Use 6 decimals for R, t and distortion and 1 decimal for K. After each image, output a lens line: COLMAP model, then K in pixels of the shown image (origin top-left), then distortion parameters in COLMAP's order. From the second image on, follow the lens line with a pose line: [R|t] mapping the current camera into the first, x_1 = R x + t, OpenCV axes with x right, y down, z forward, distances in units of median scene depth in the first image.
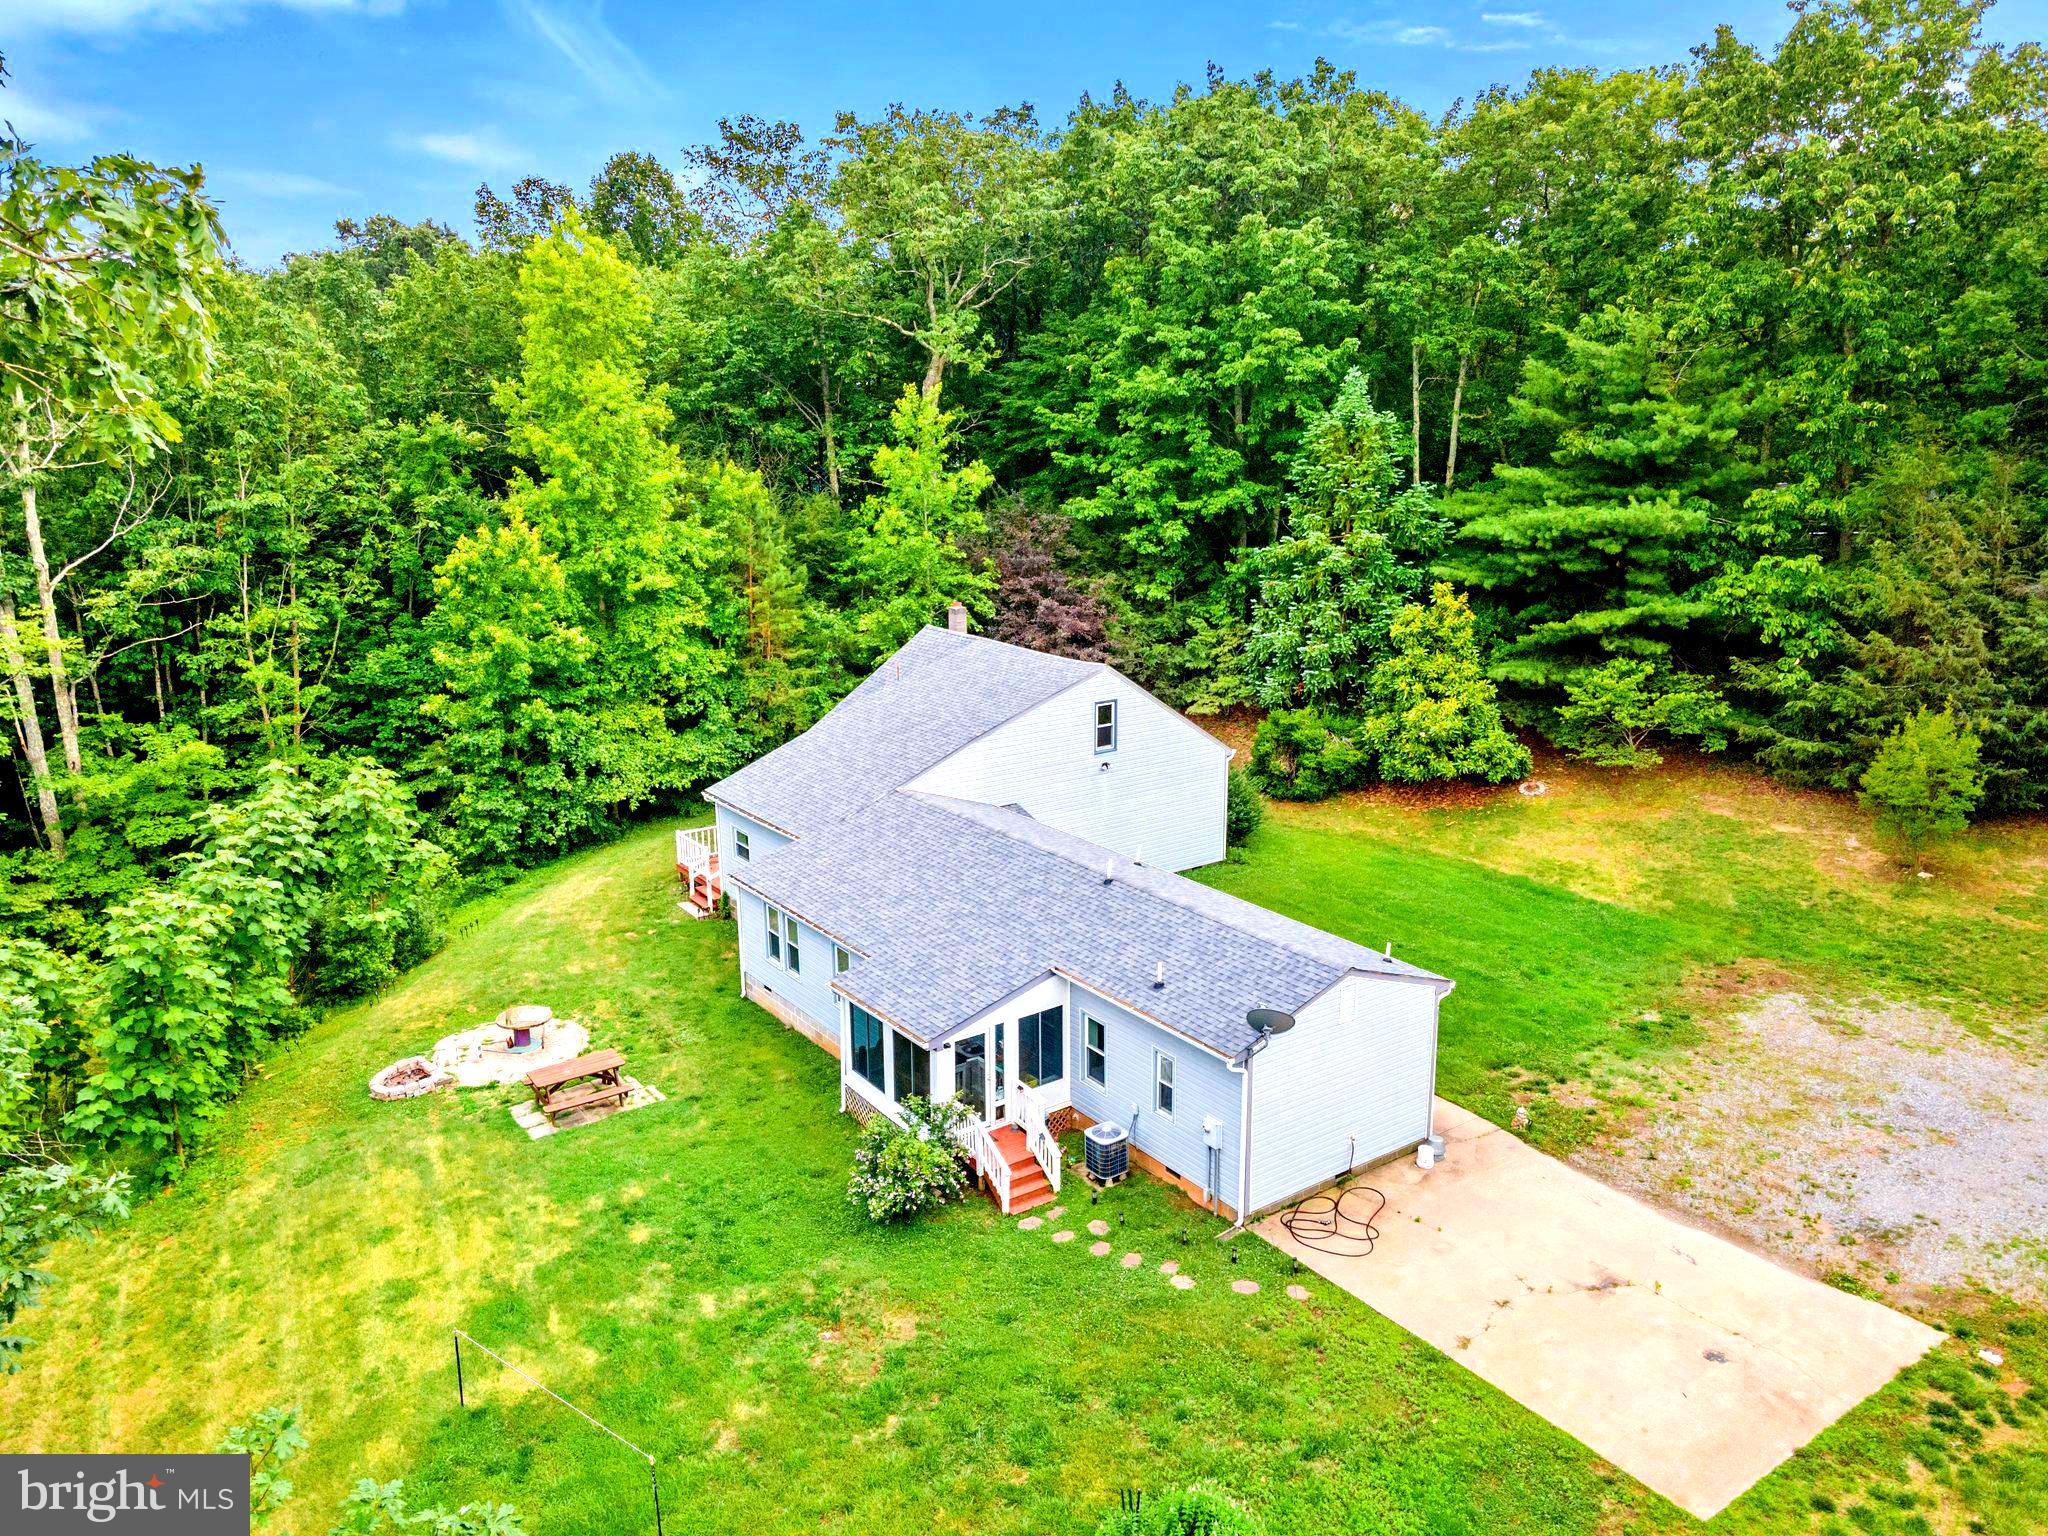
lens RADIAL K [[1390.3, 0, 1023.7], [0, 1390.3, 979.0], [0, 0, 1]] dist [0.027110, 0.000420]
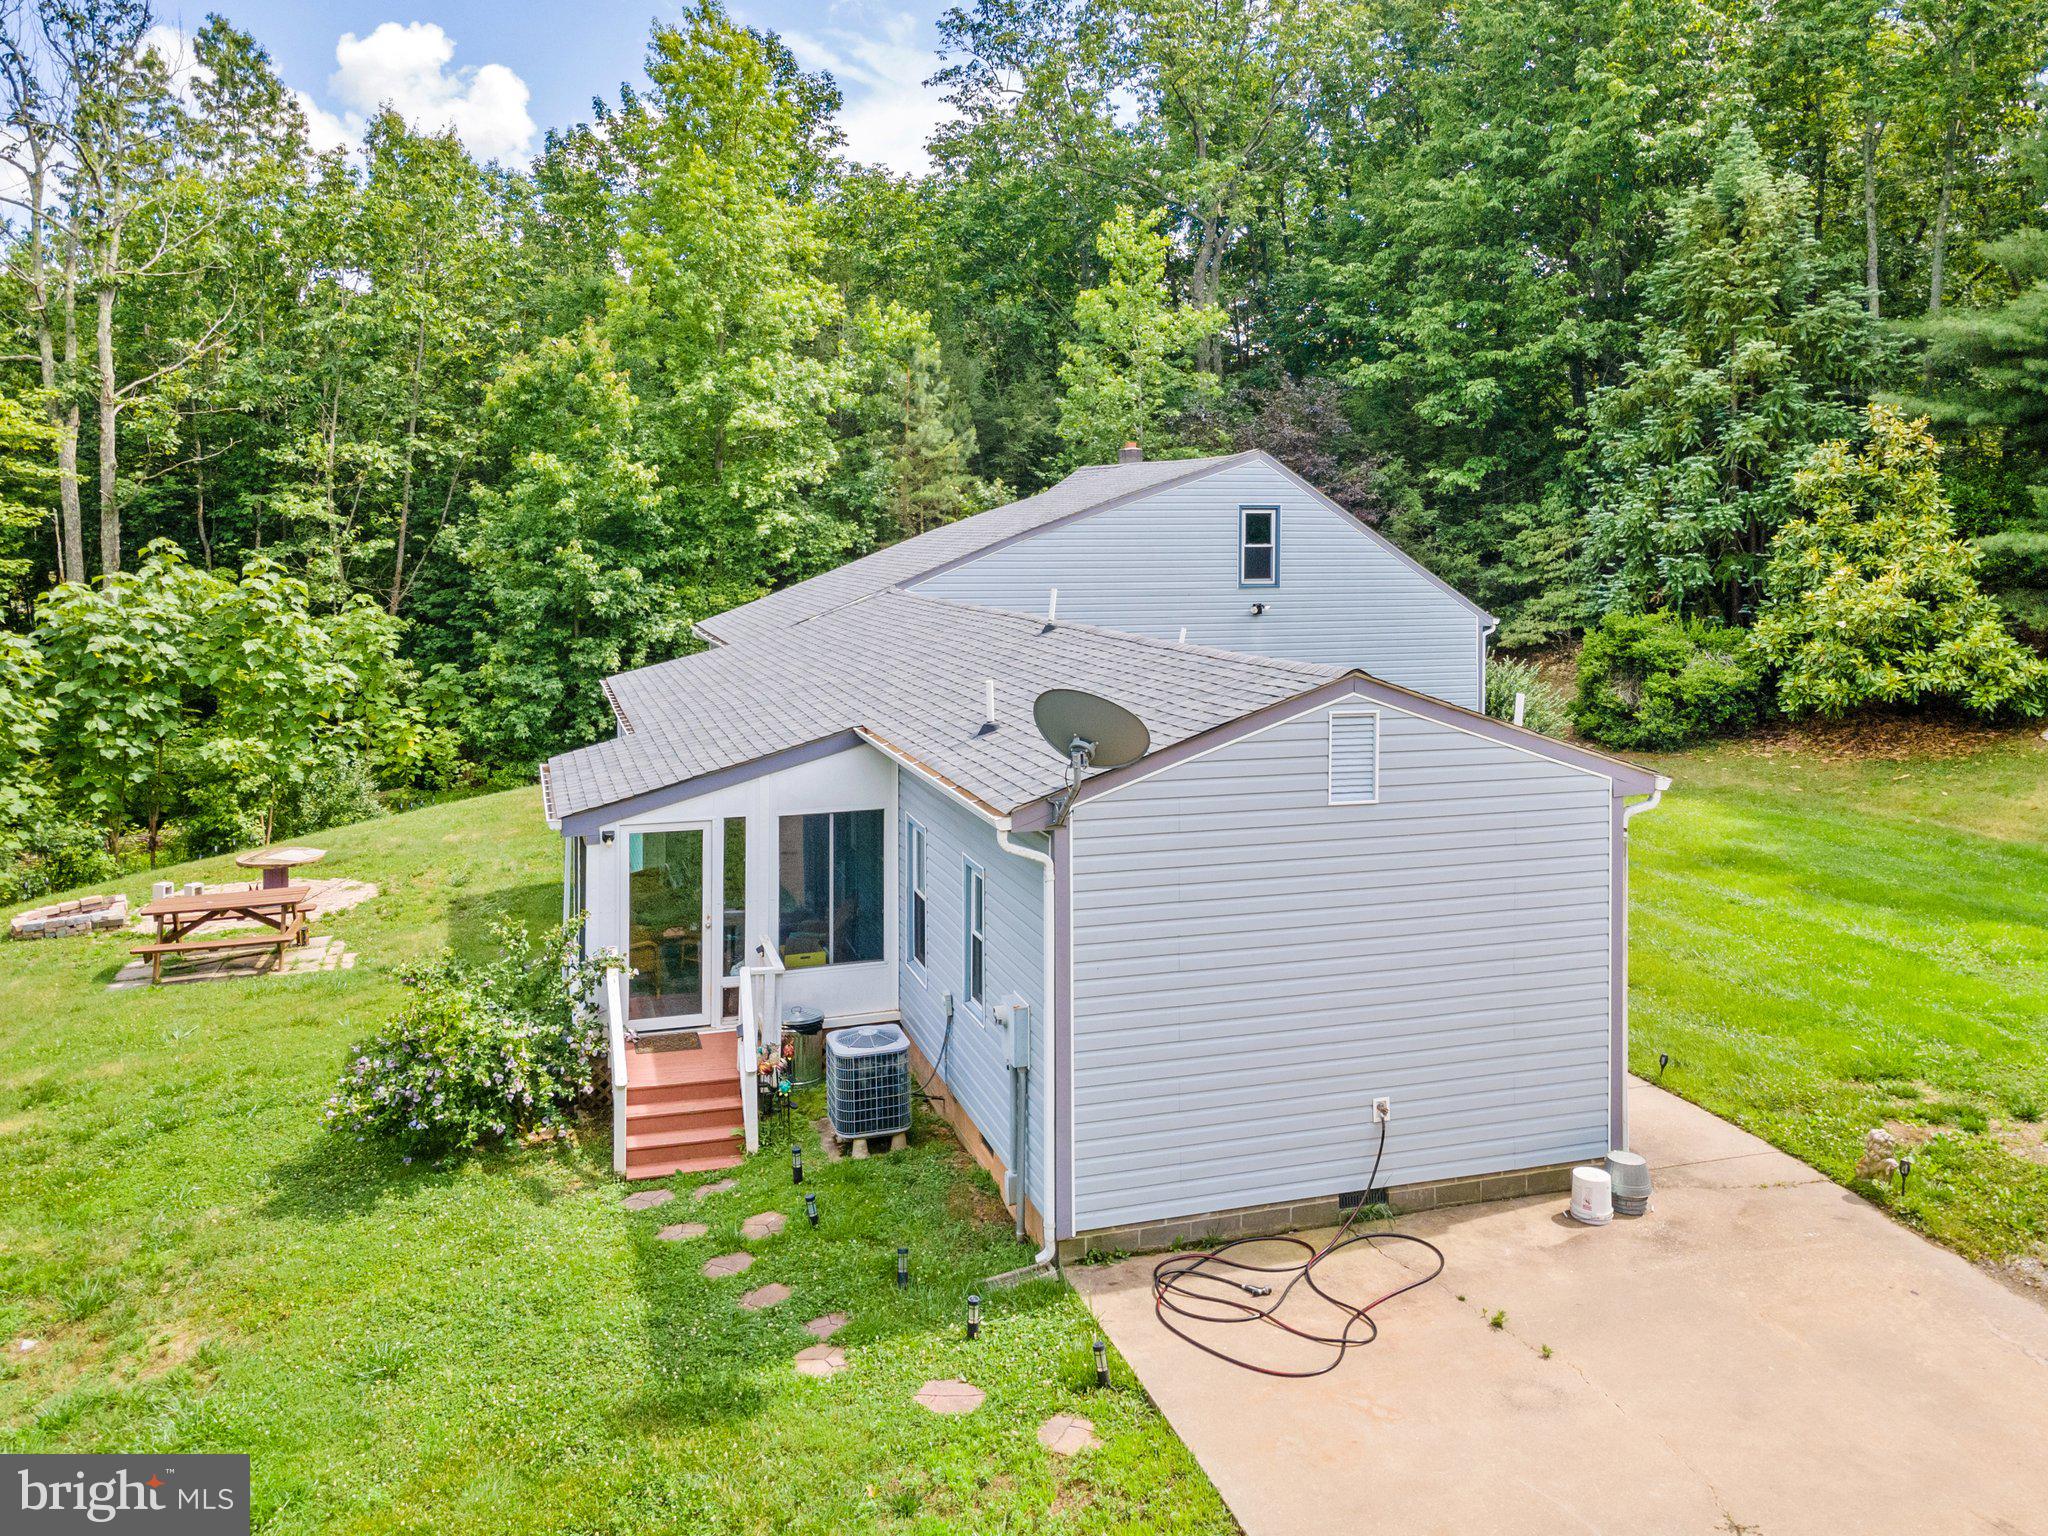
lens RADIAL K [[1553.4, 0, 1009.9], [0, 1553.4, 723.6], [0, 0, 1]] dist [0.001697, 0.068970]
pose [[0.952824, 0.050971, -0.299212, 0.143437], [-0.124762, 0.964439, -0.233006, 0.068715], [0.276695, 0.259344, 0.925300, 0.274725]]
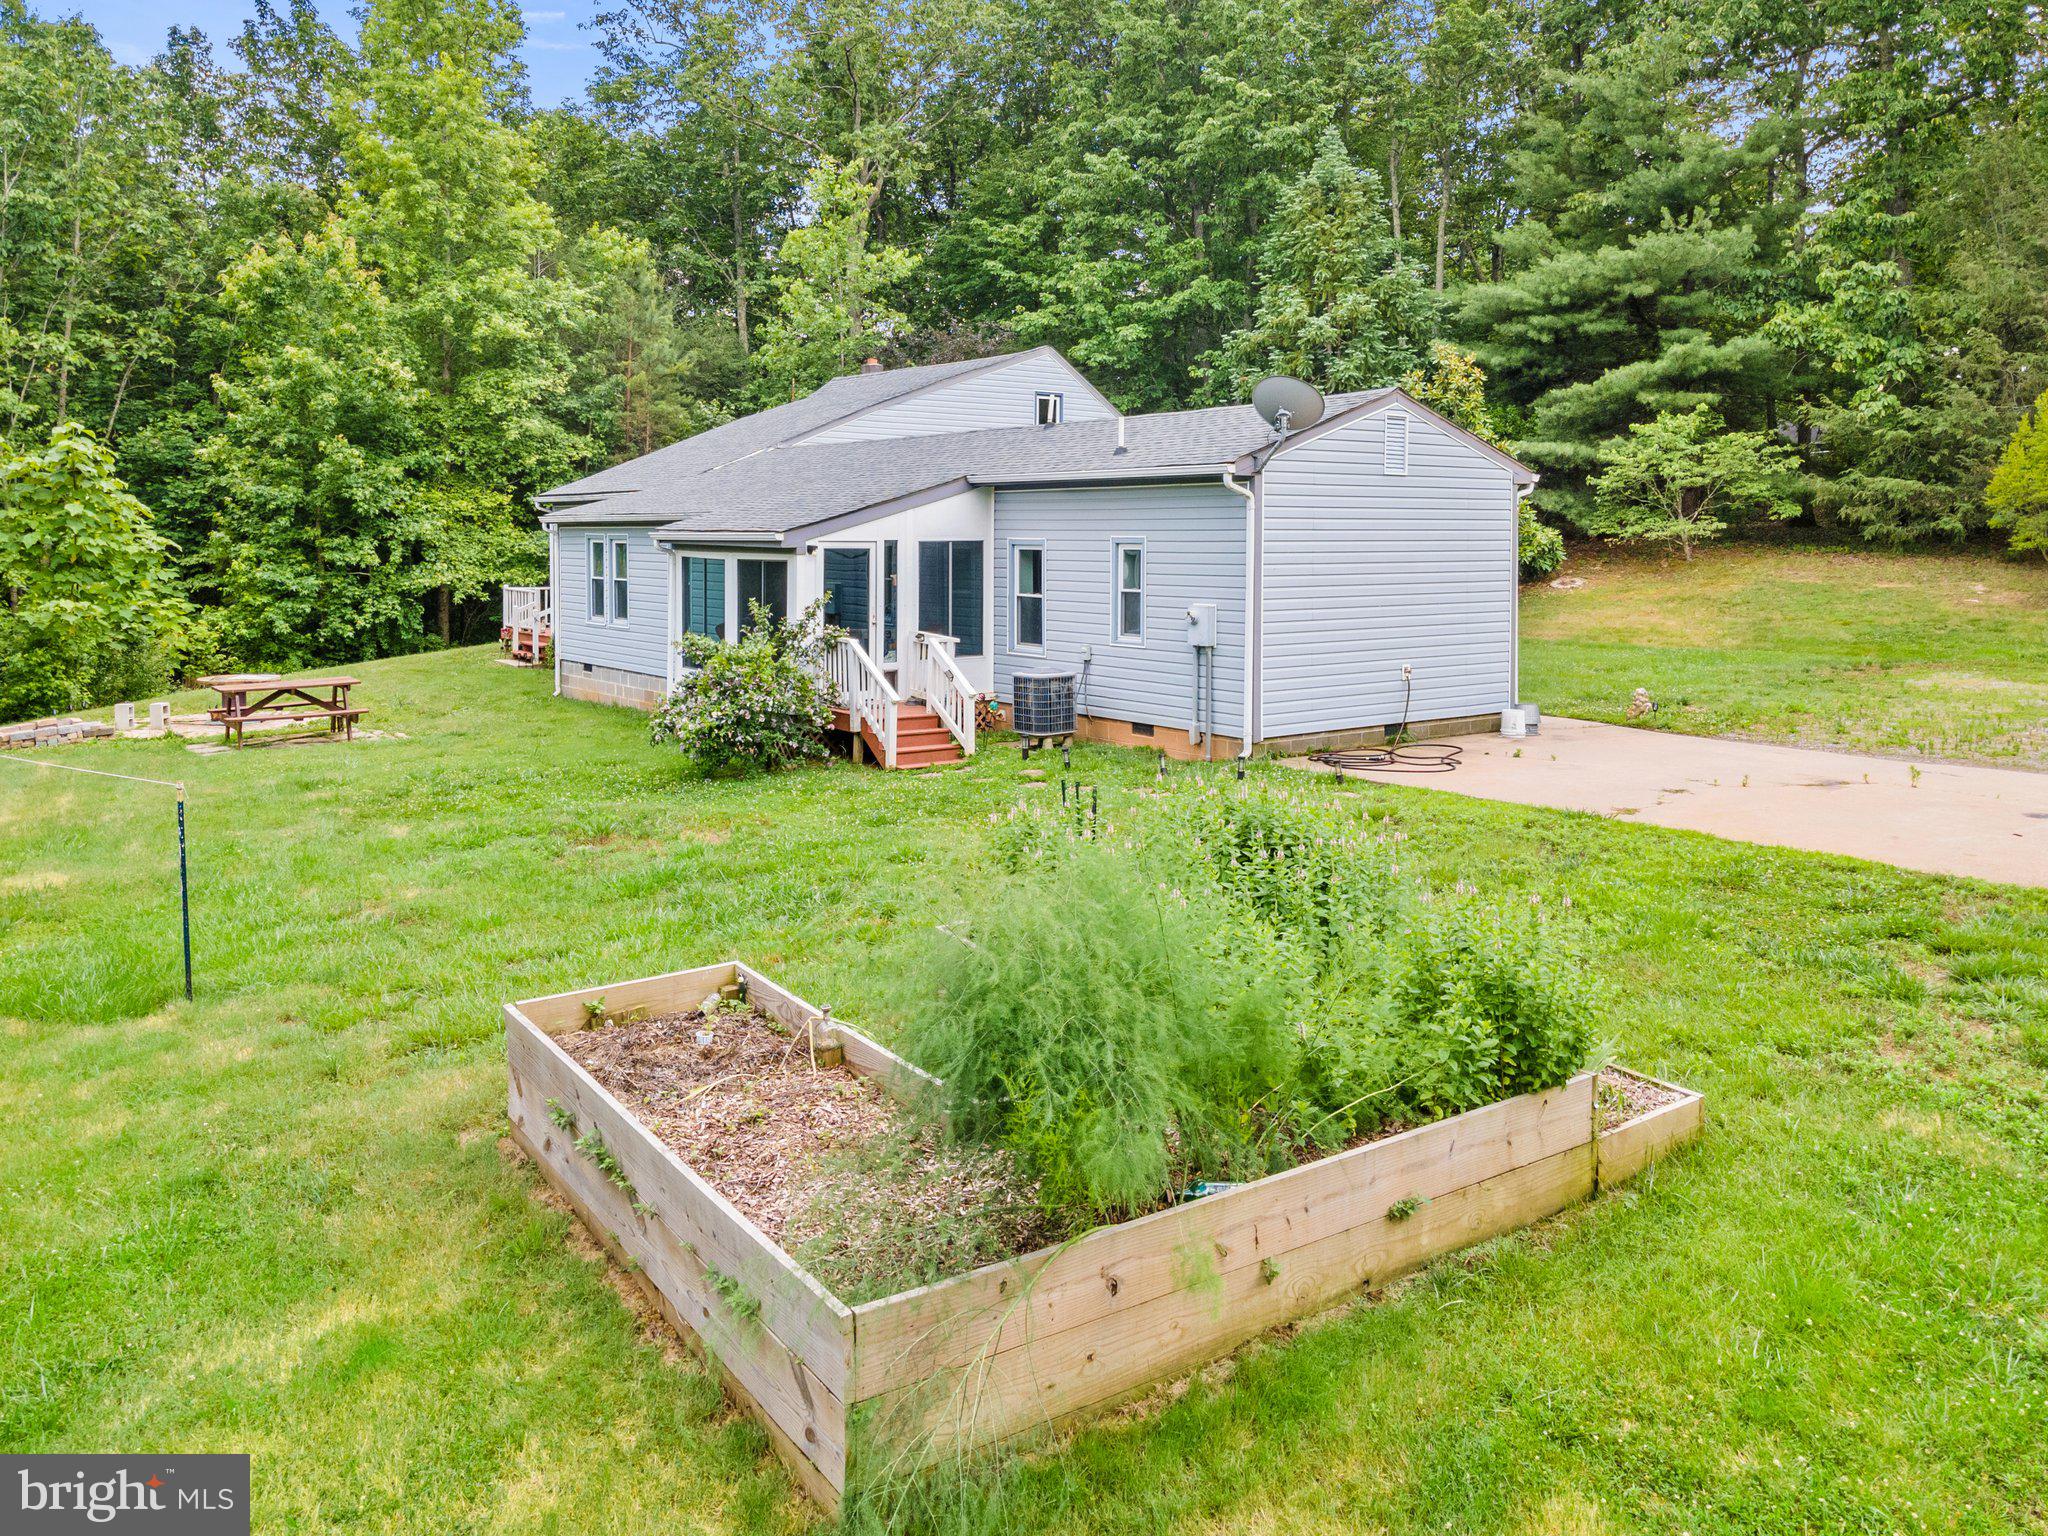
lens RADIAL K [[1529.4, 0, 1024.0], [0, 1529.4, 768.0], [0, 0, 1]] dist [0.008125, 0.072530]
pose [[0.999302, 0.009831, 0.036041, 0.012851], [-0.001360, 0.973685, -0.227895, 0.179936], [-0.037333, 0.227687, 0.973018, 0.160361]]
